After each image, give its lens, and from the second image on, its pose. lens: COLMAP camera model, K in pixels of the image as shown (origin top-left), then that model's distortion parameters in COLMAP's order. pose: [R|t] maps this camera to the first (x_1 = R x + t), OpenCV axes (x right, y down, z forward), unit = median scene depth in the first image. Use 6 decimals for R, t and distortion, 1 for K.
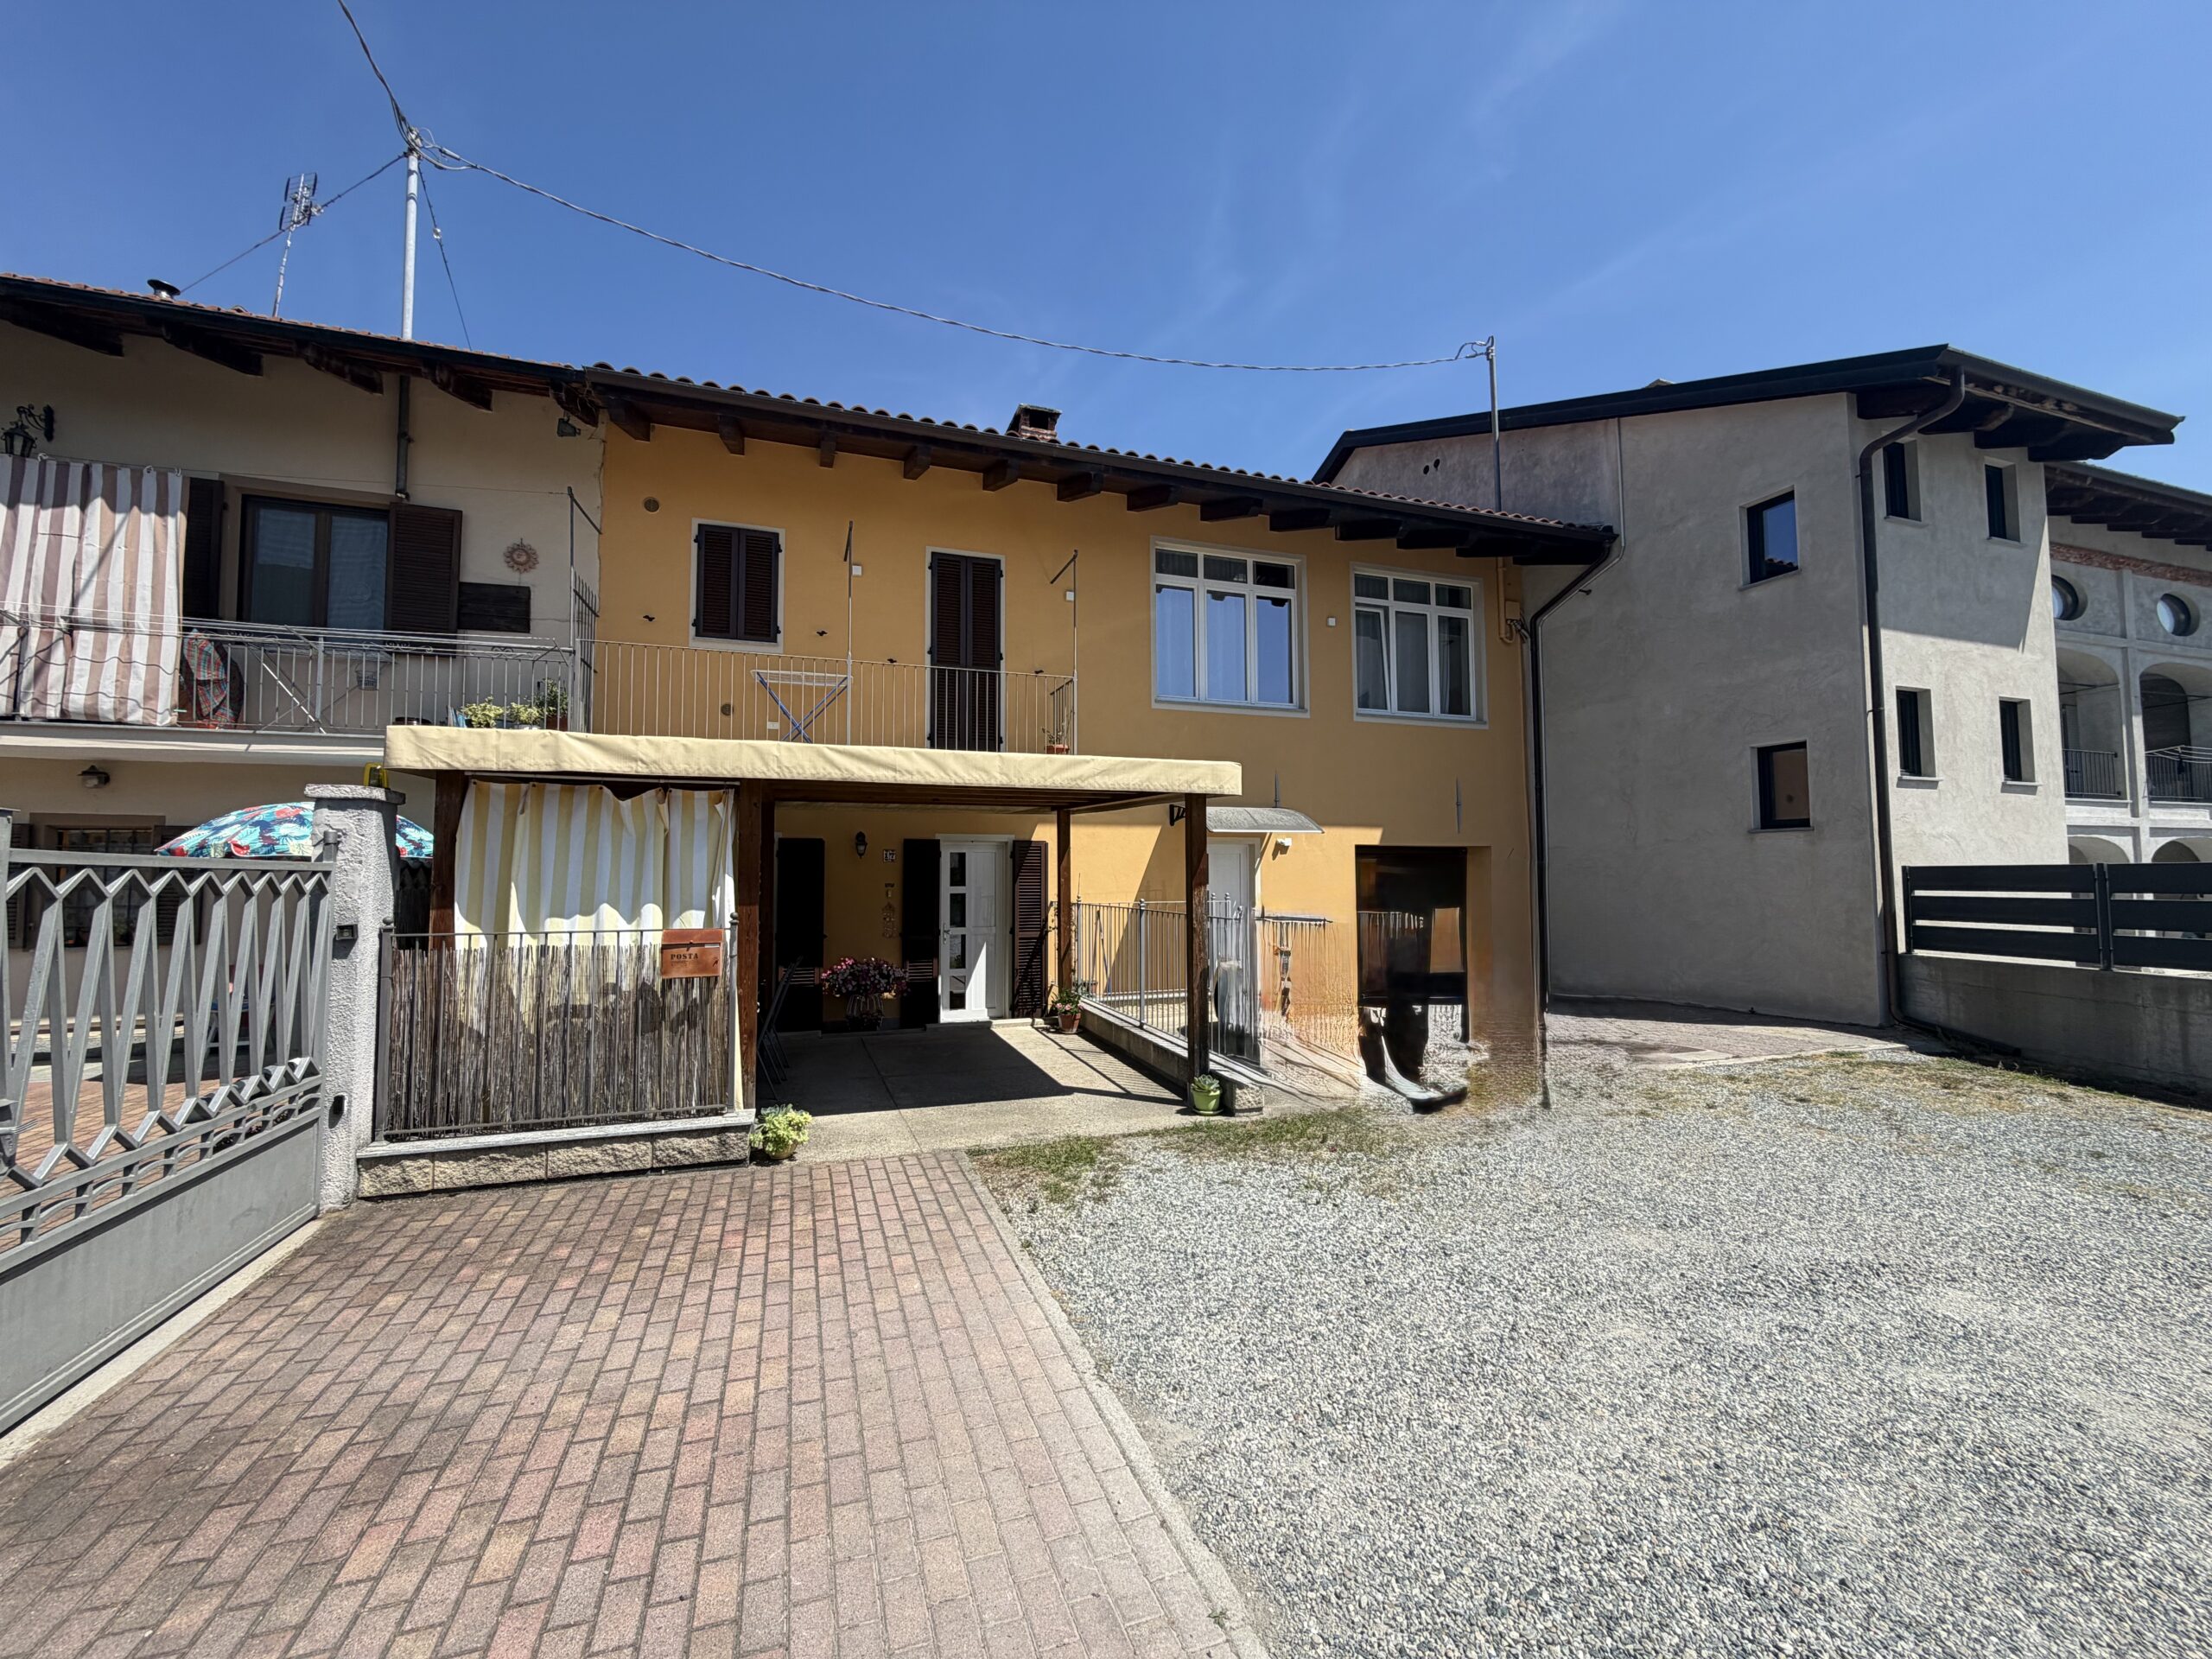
lens RADIAL K [[881.0, 0, 1098.9], [0, 881.0, 829.4], [0, 0, 1]] dist [0.000145, 0.000031]
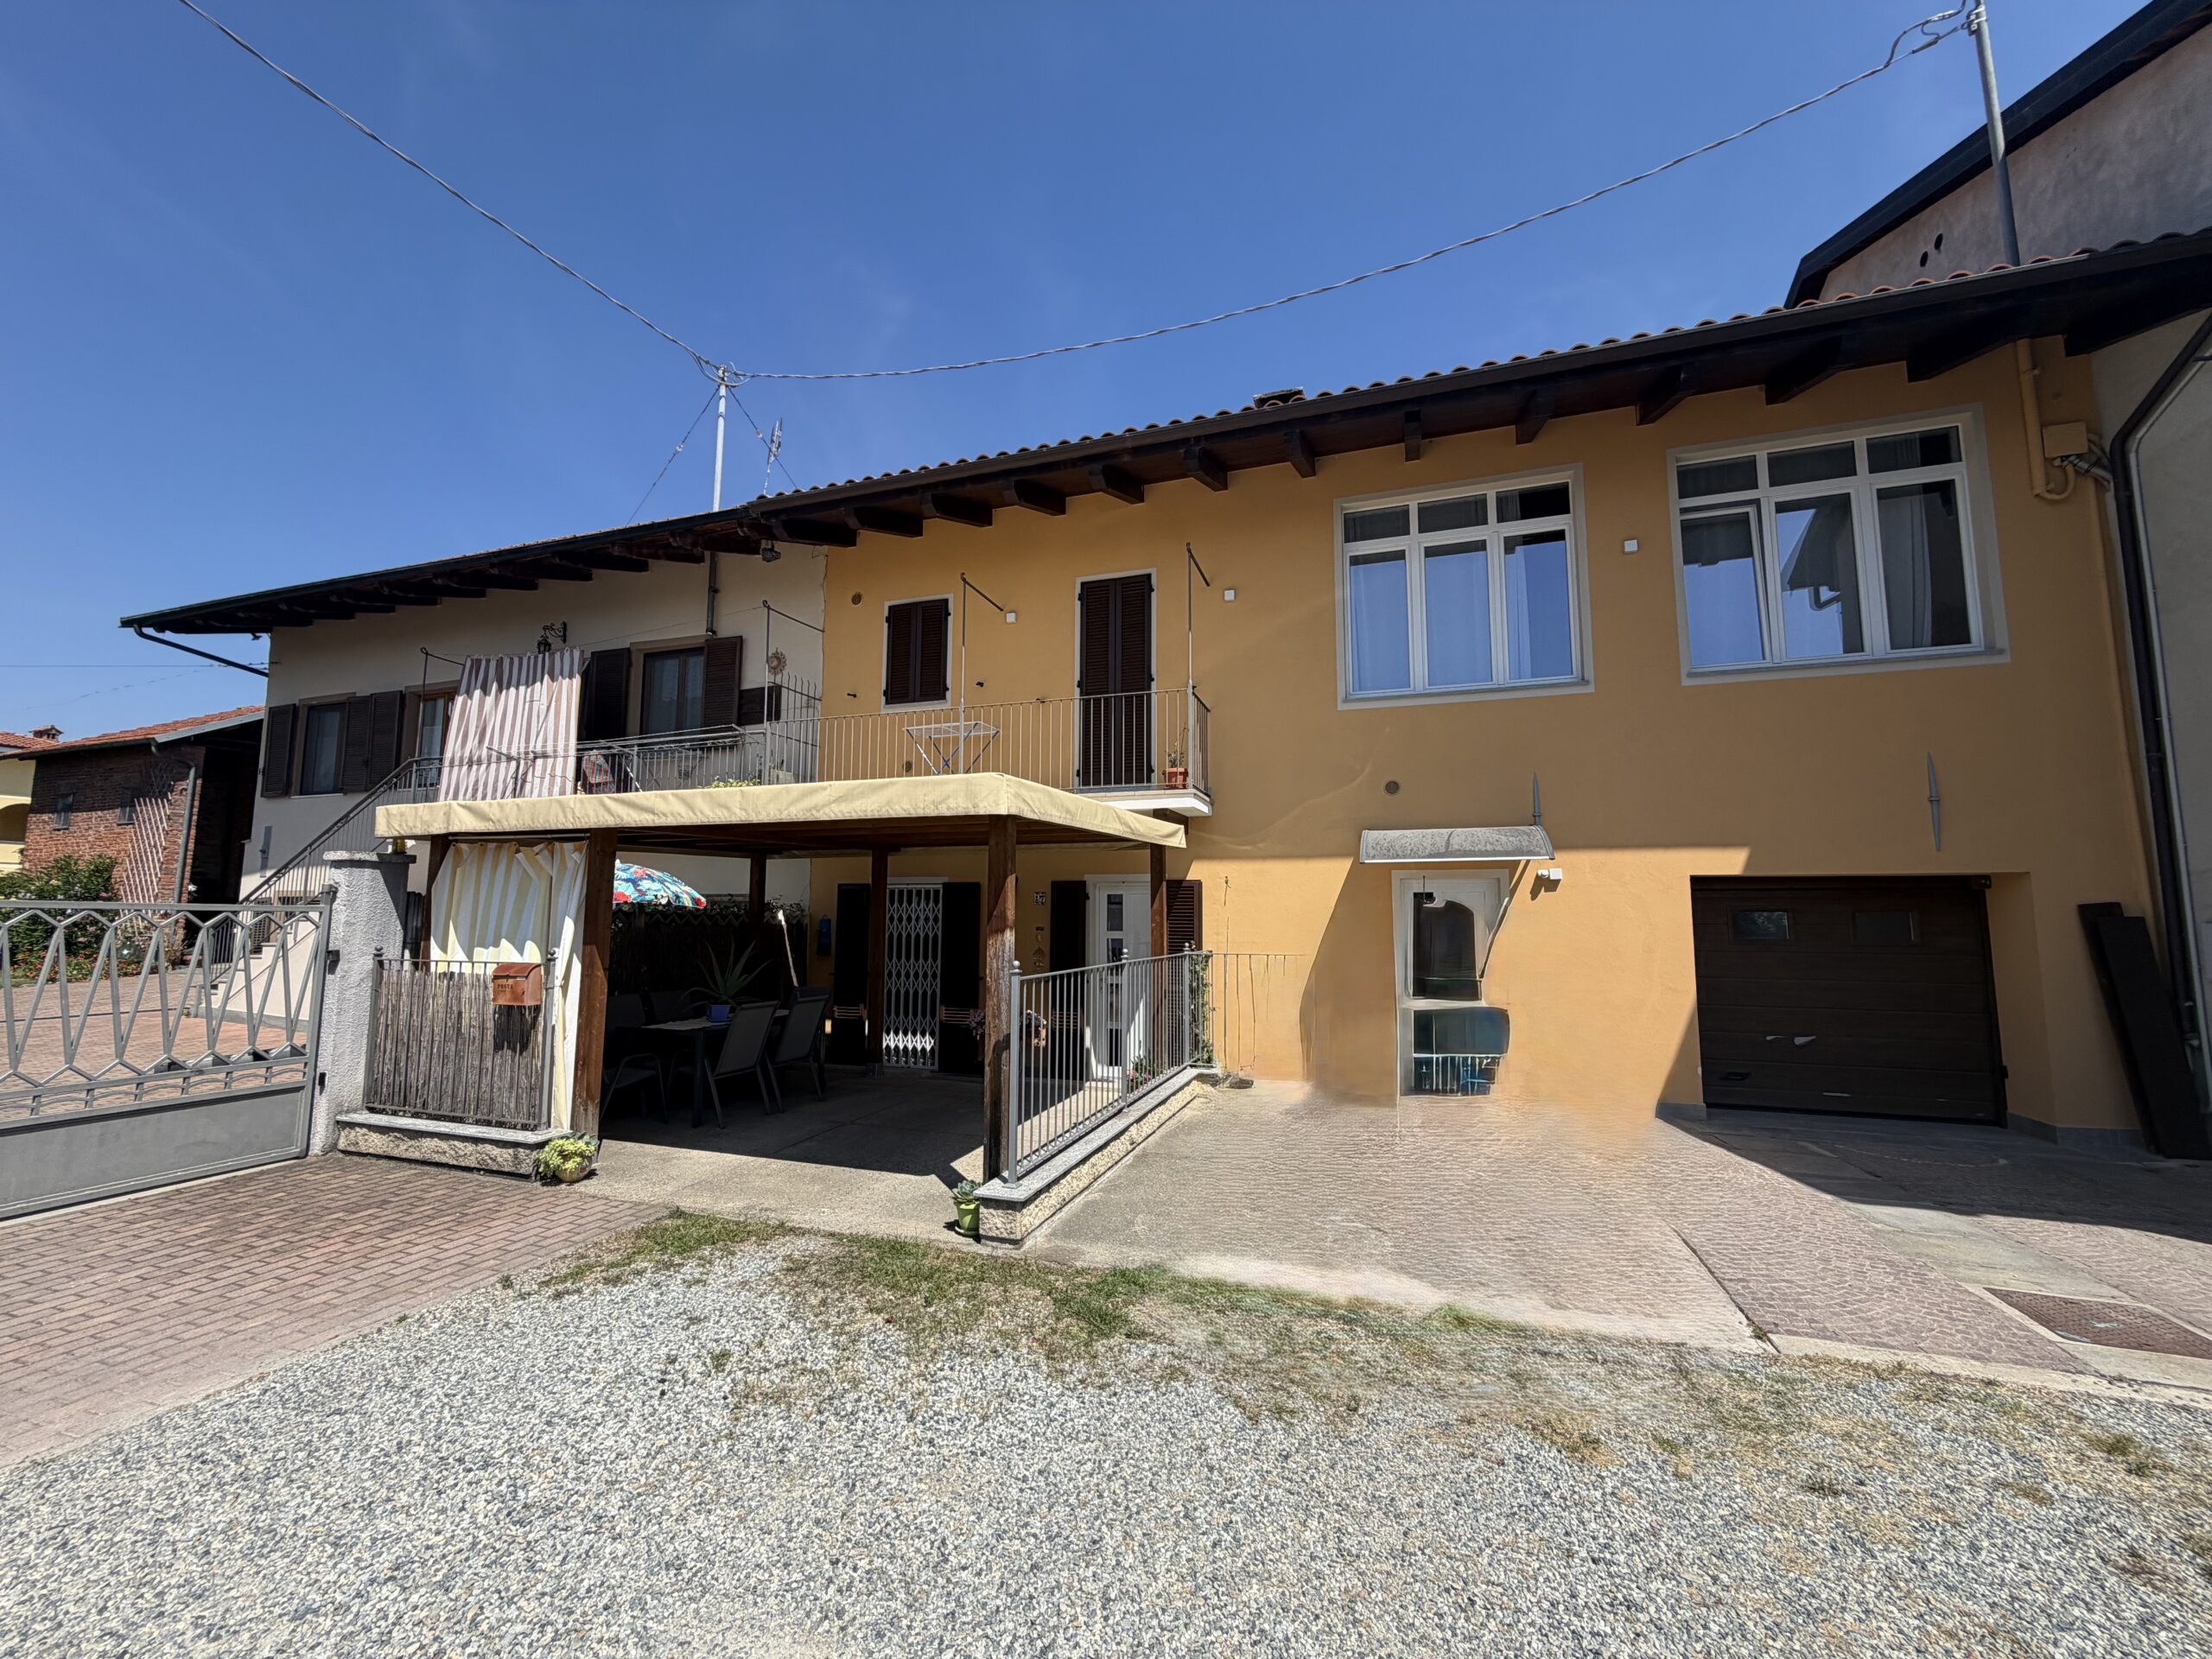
lens RADIAL K [[880.4, 0, 1097.5], [0, 880.4, 827.9], [0, 0, 1]] dist [0.001171, -0.000029]
pose [[0.787233, -0.057385, -0.613979, 0.447219], [0.025502, 0.997839, -0.060564, 0.013534], [0.616128, 0.032020, 0.786995, 0.290252]]
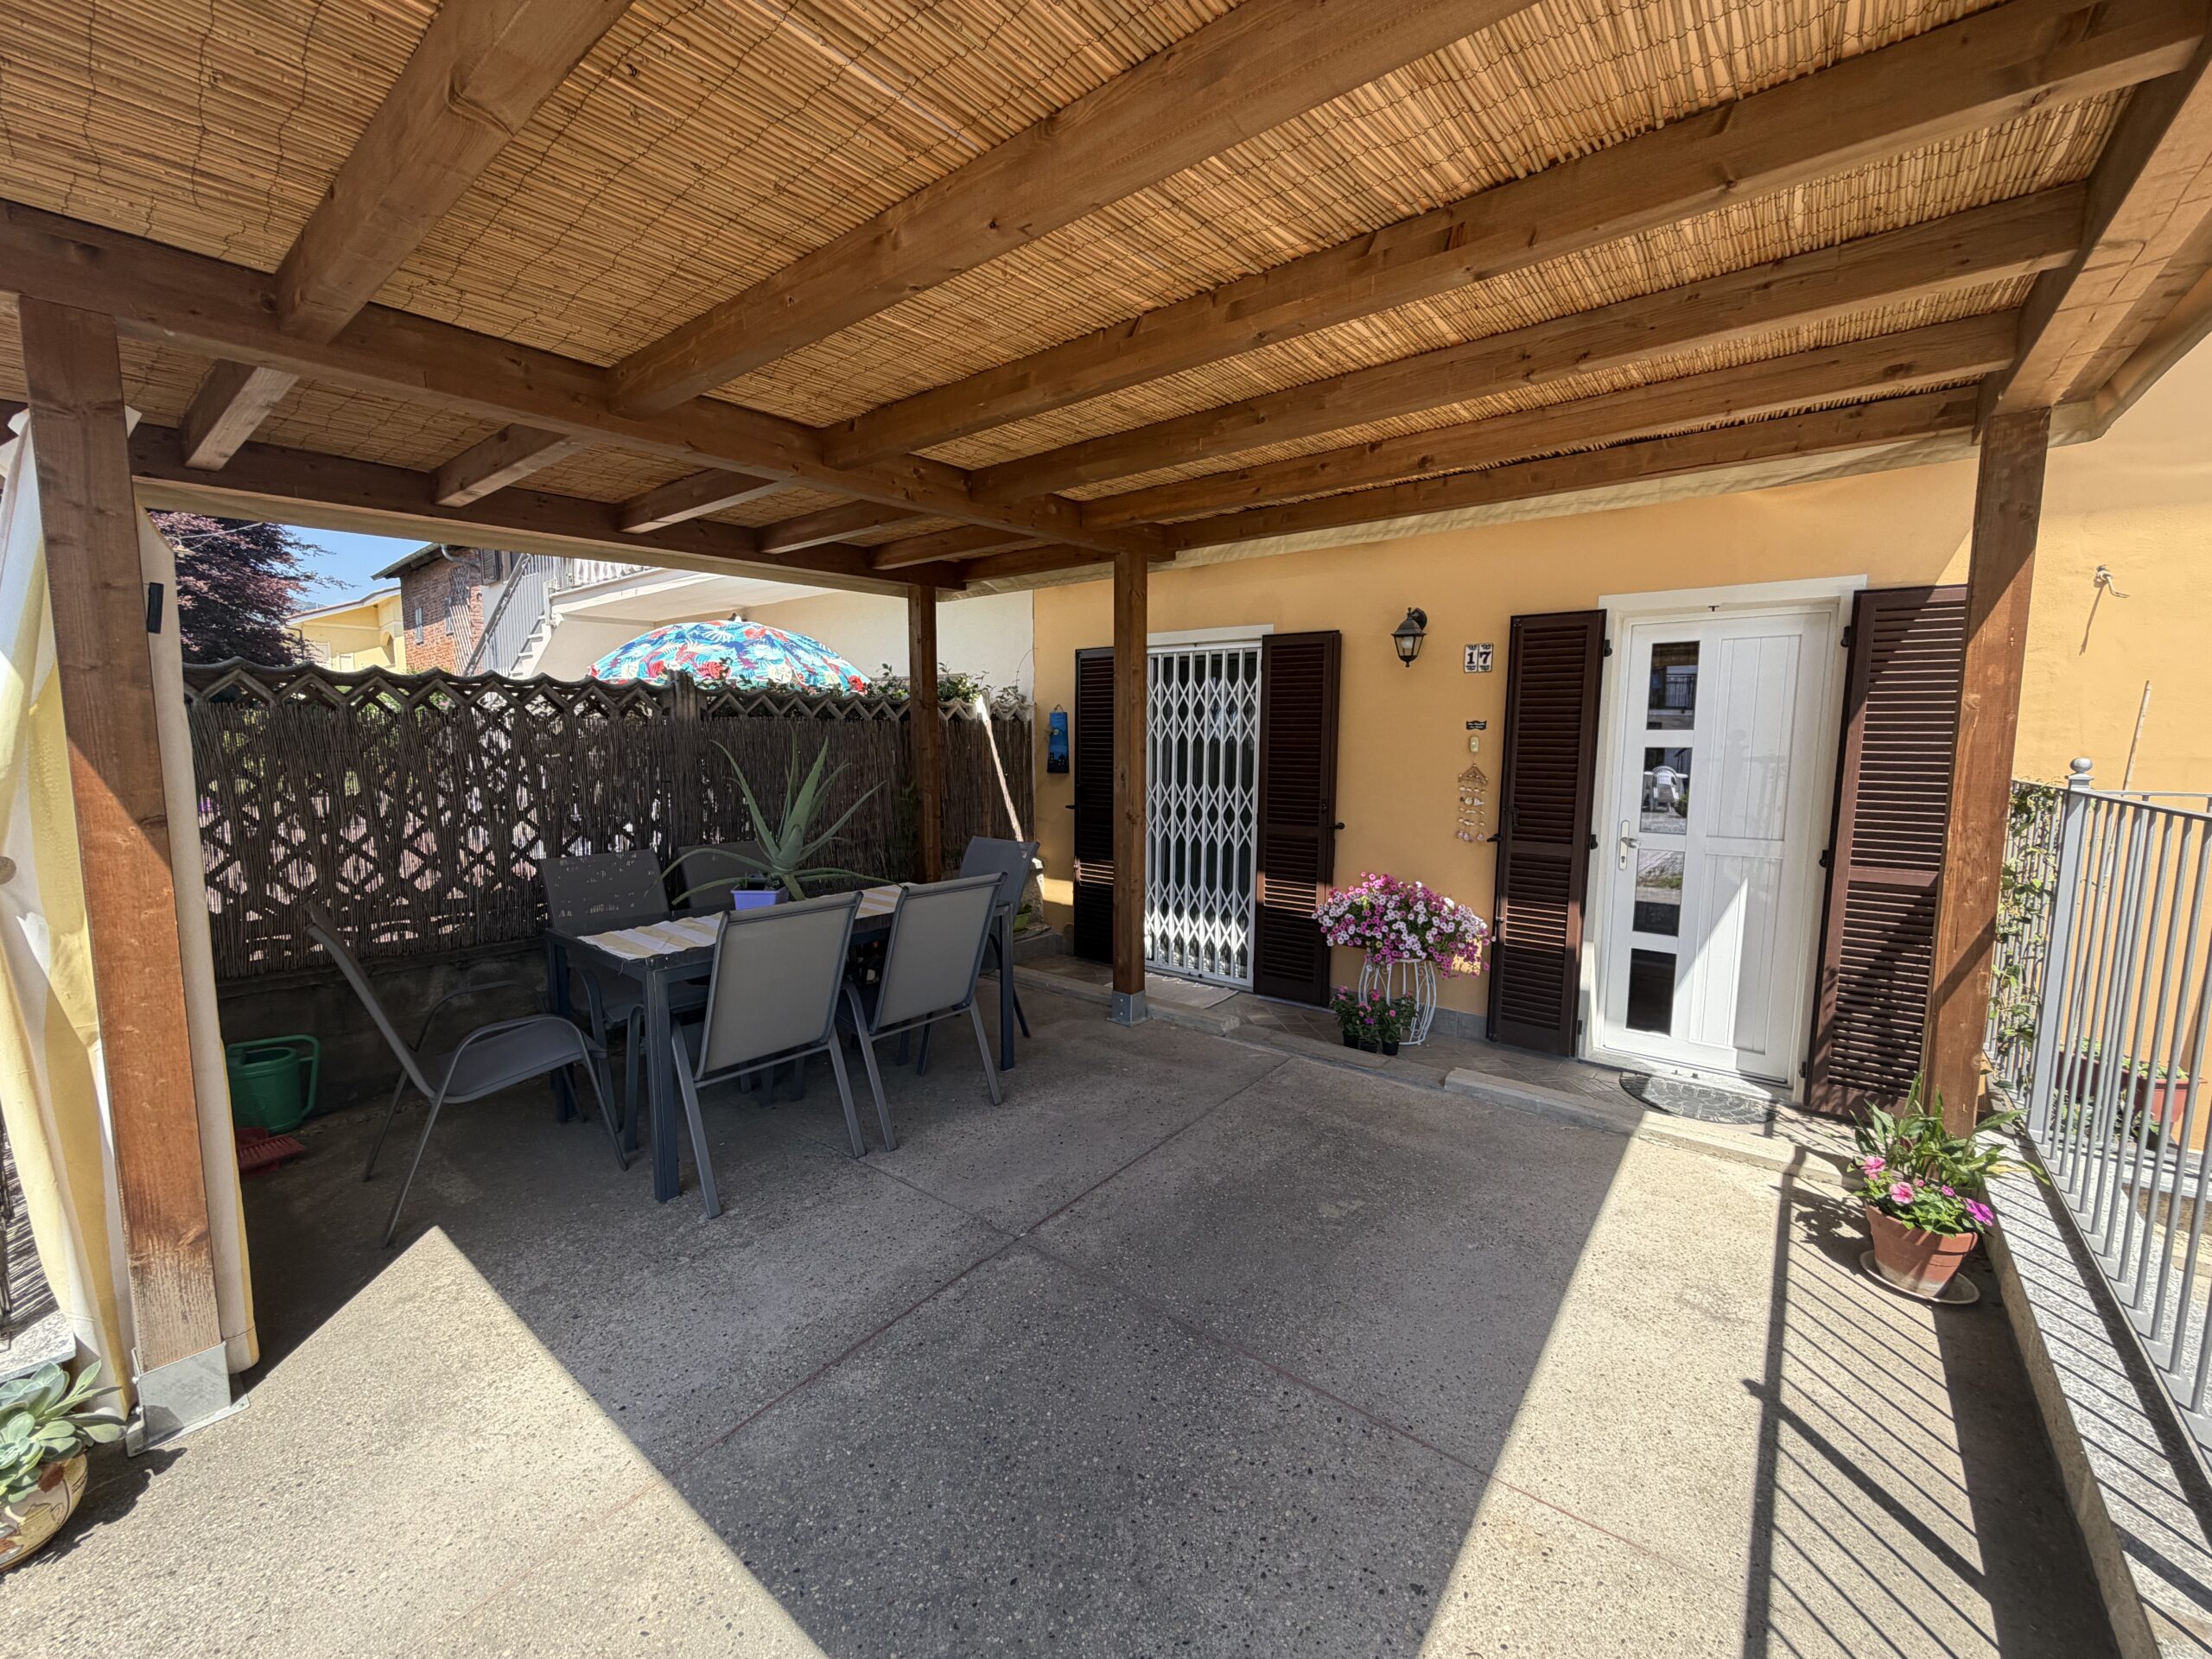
lens RADIAL K [[881.0, 0, 1098.9], [0, 881.0, 829.4], [0, 0, 1]] dist [0.000145, 0.000031]
pose [[0.536101, 0.095970, -0.838681, 0.042080], [0.037278, 0.989856, 0.137098, 0.050595], [0.843330, -0.104763, 0.527085, 0.642624]]
